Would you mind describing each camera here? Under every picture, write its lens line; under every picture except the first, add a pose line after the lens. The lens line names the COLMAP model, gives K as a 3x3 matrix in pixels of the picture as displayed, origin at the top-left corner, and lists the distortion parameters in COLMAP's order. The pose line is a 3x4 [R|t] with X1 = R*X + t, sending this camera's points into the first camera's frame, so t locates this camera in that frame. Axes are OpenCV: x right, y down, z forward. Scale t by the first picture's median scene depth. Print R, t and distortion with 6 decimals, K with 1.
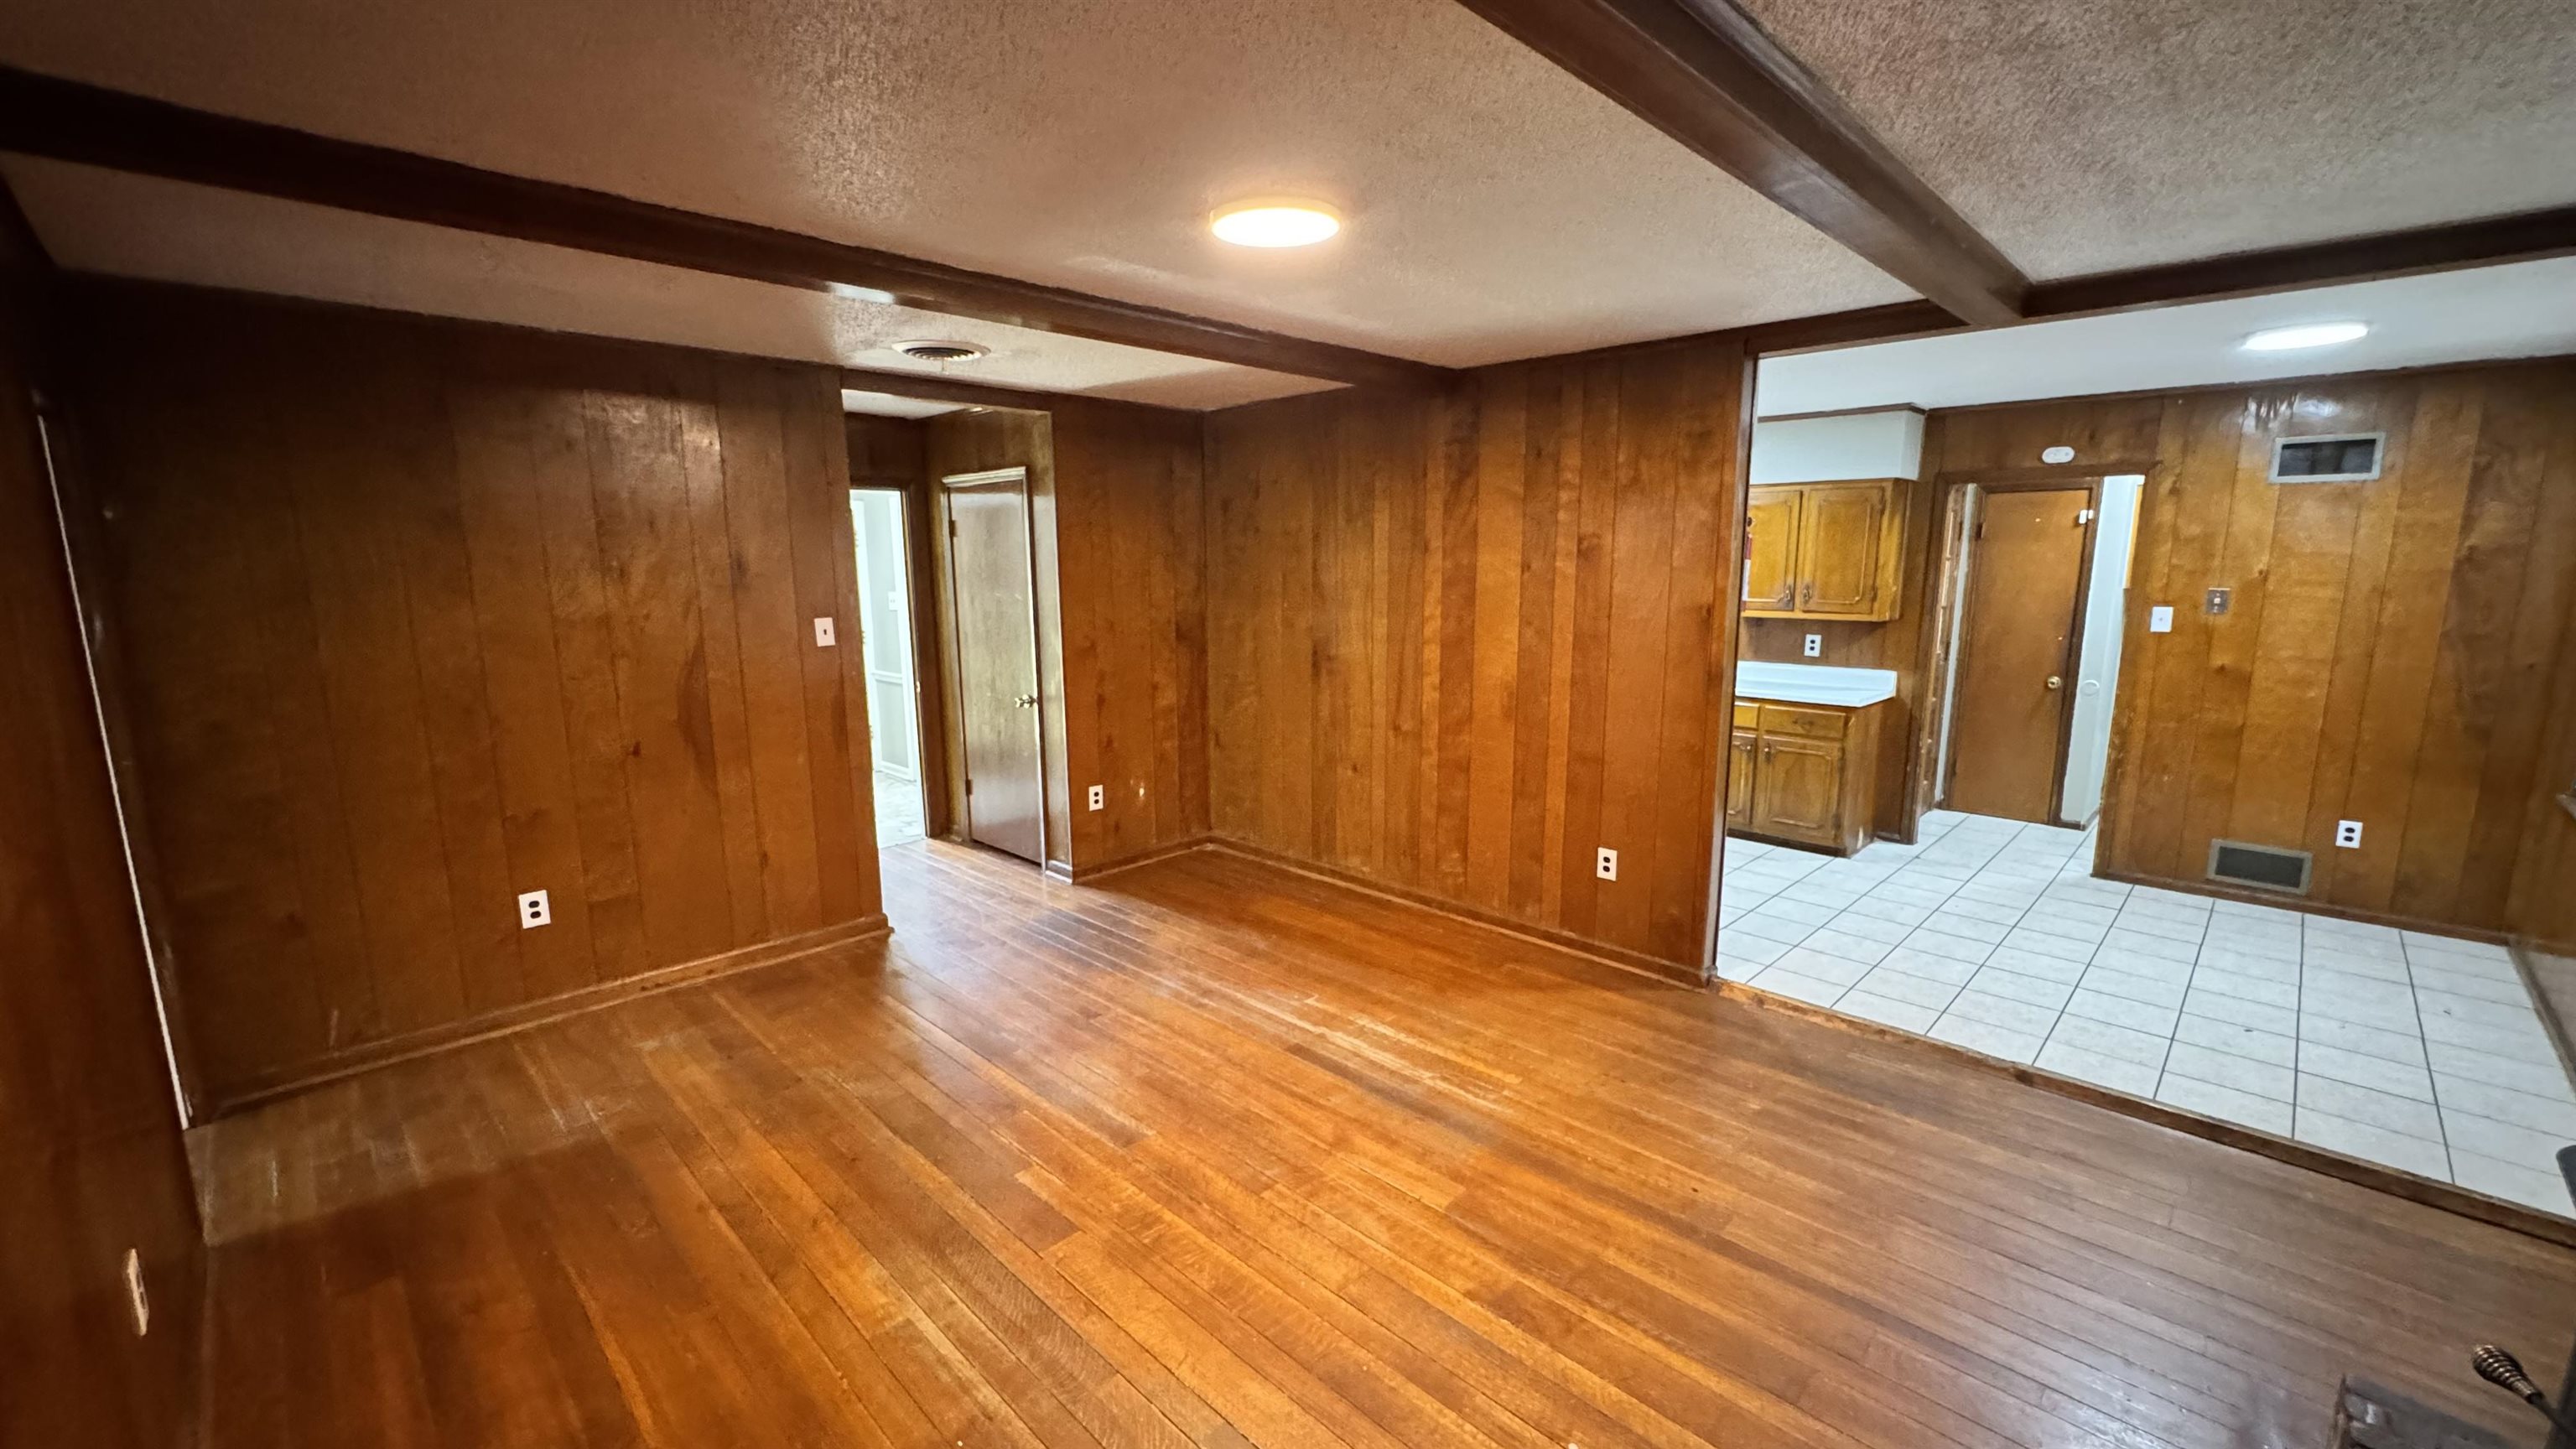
lens RADIAL K [[1025.7, 0, 1288.2], [0, 1025.7, 732.7], [0, 0, 1]] dist [0.000277, 0.000396]
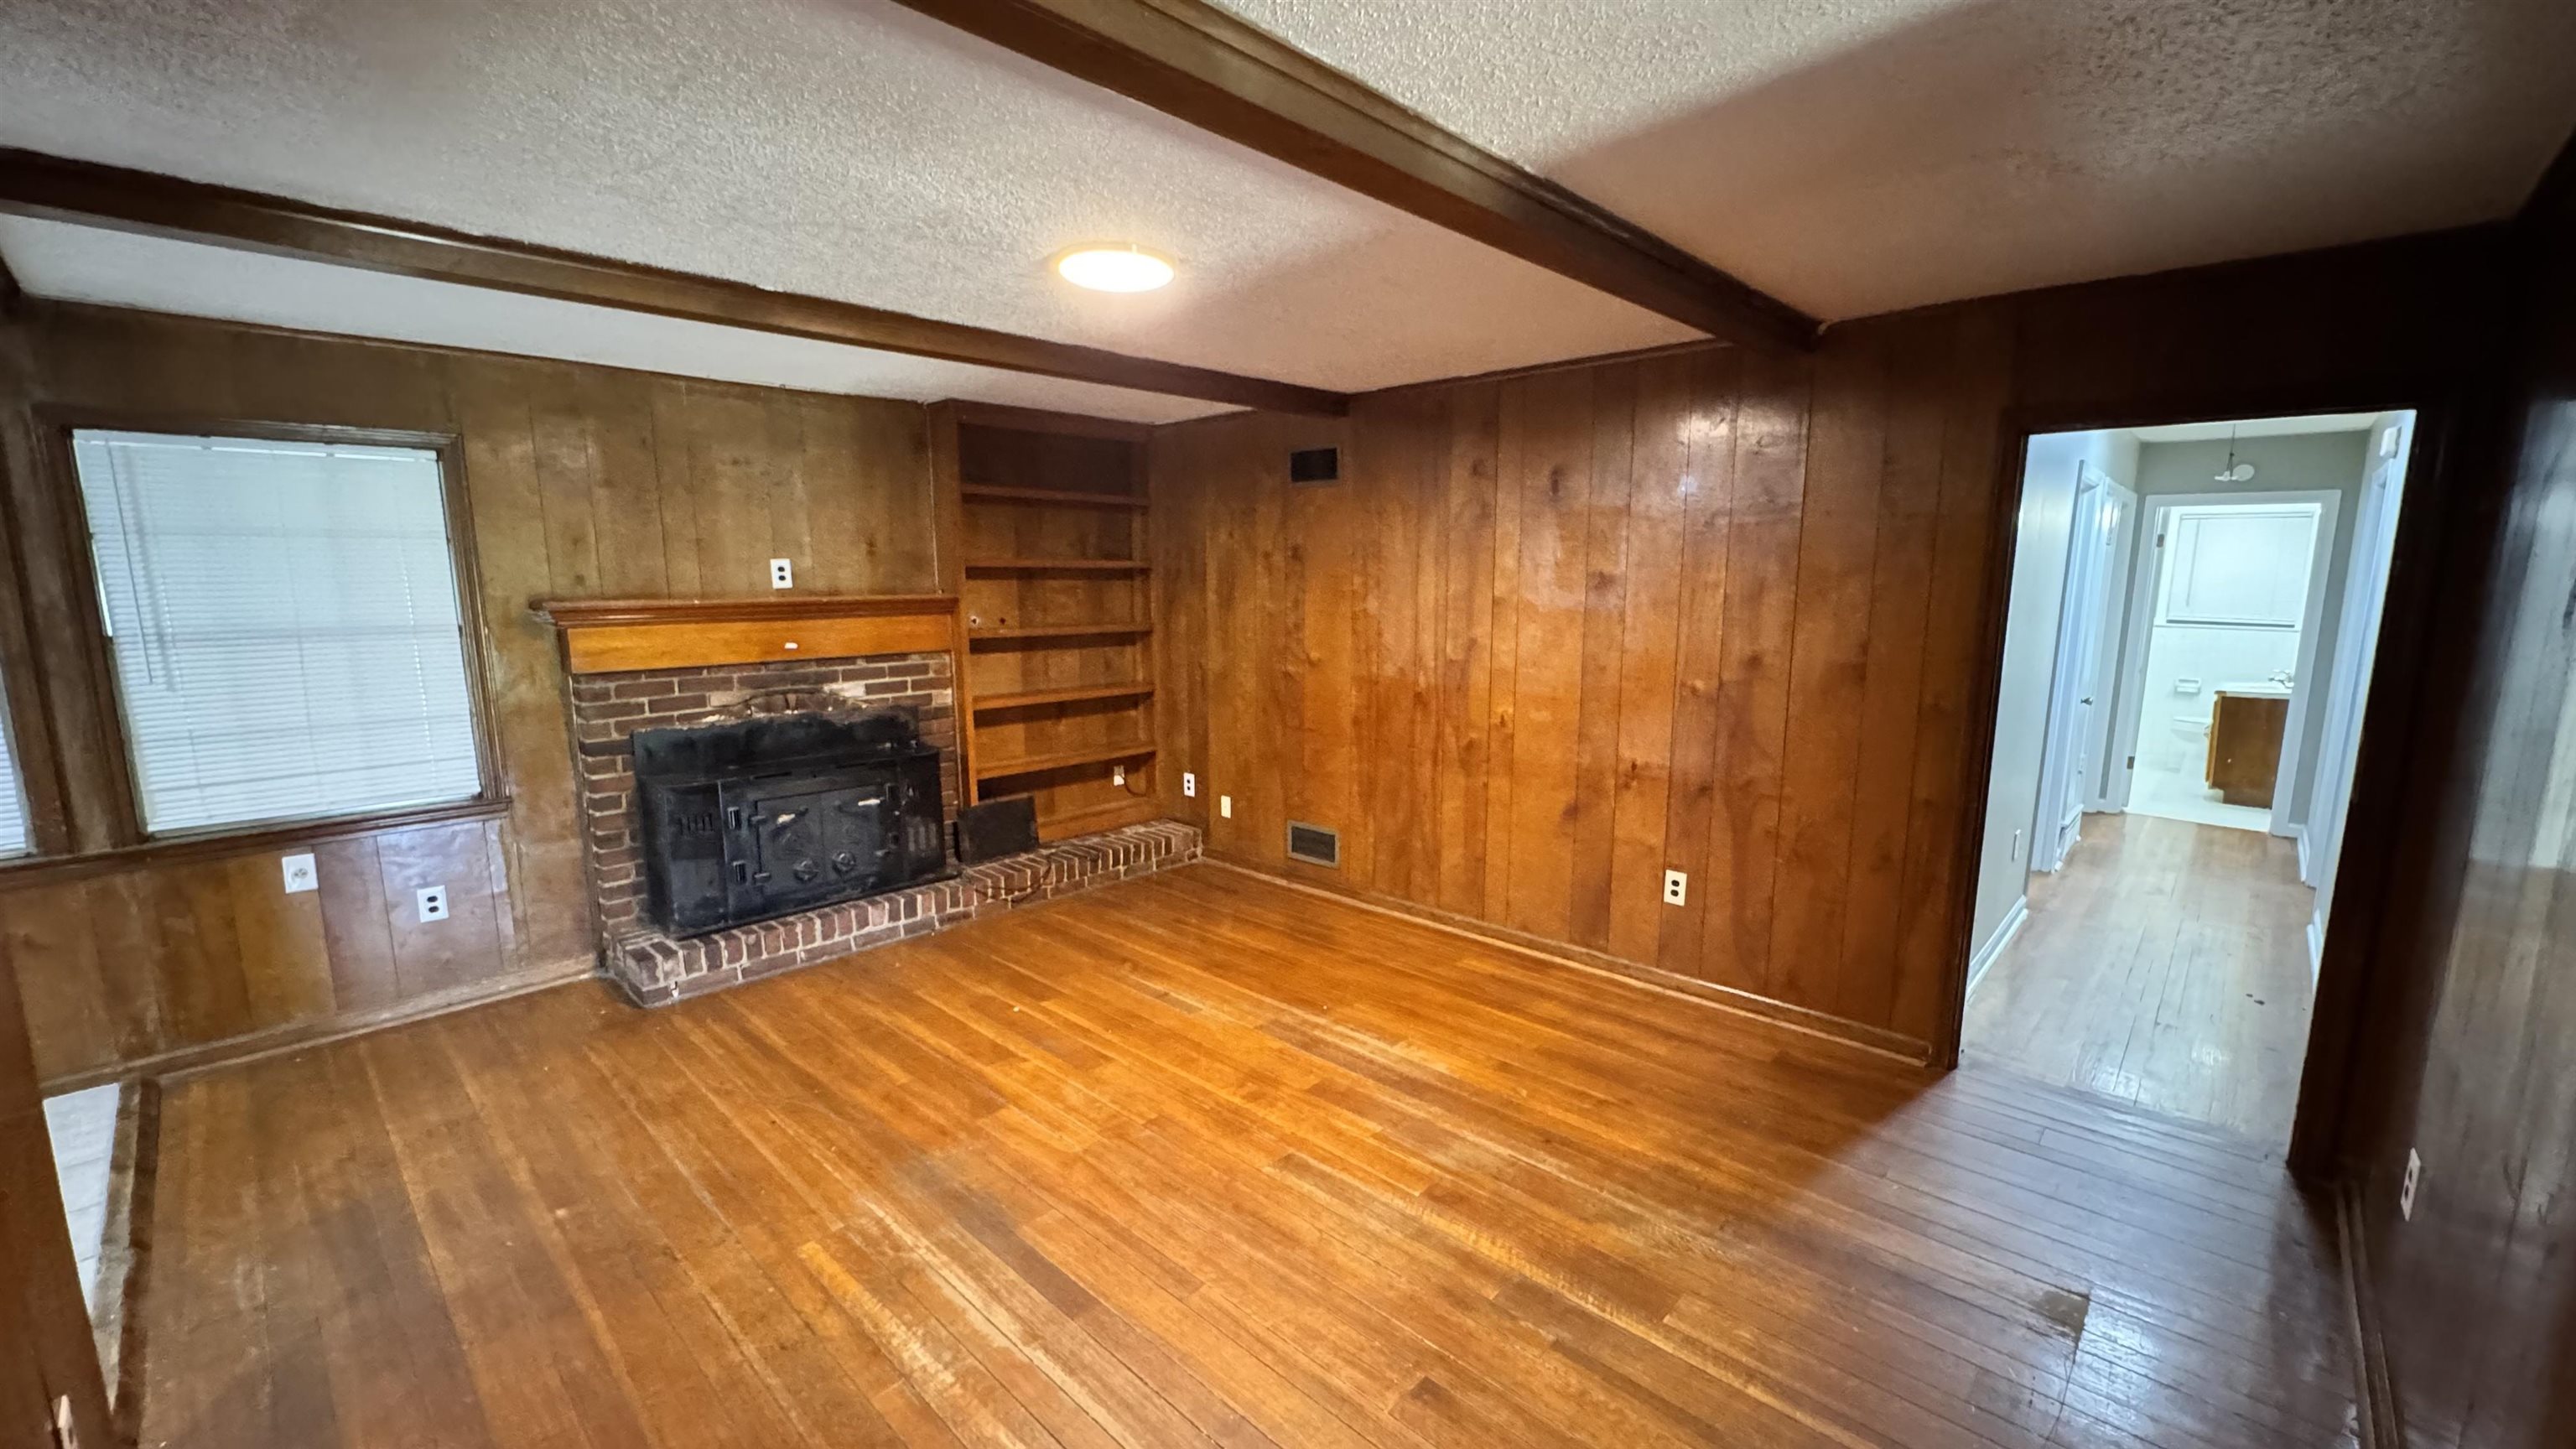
lens RADIAL K [[1025.7, 0, 1288.2], [0, 1025.7, 732.7], [0, 0, 1]] dist [0.000277, 0.000396]
pose [[-0.999696, 0.007463, -0.023511, -0.081734], [-0.000641, 0.944952, 0.327209, -0.183802], [0.024658, 0.327124, -0.944660, 1.076413]]
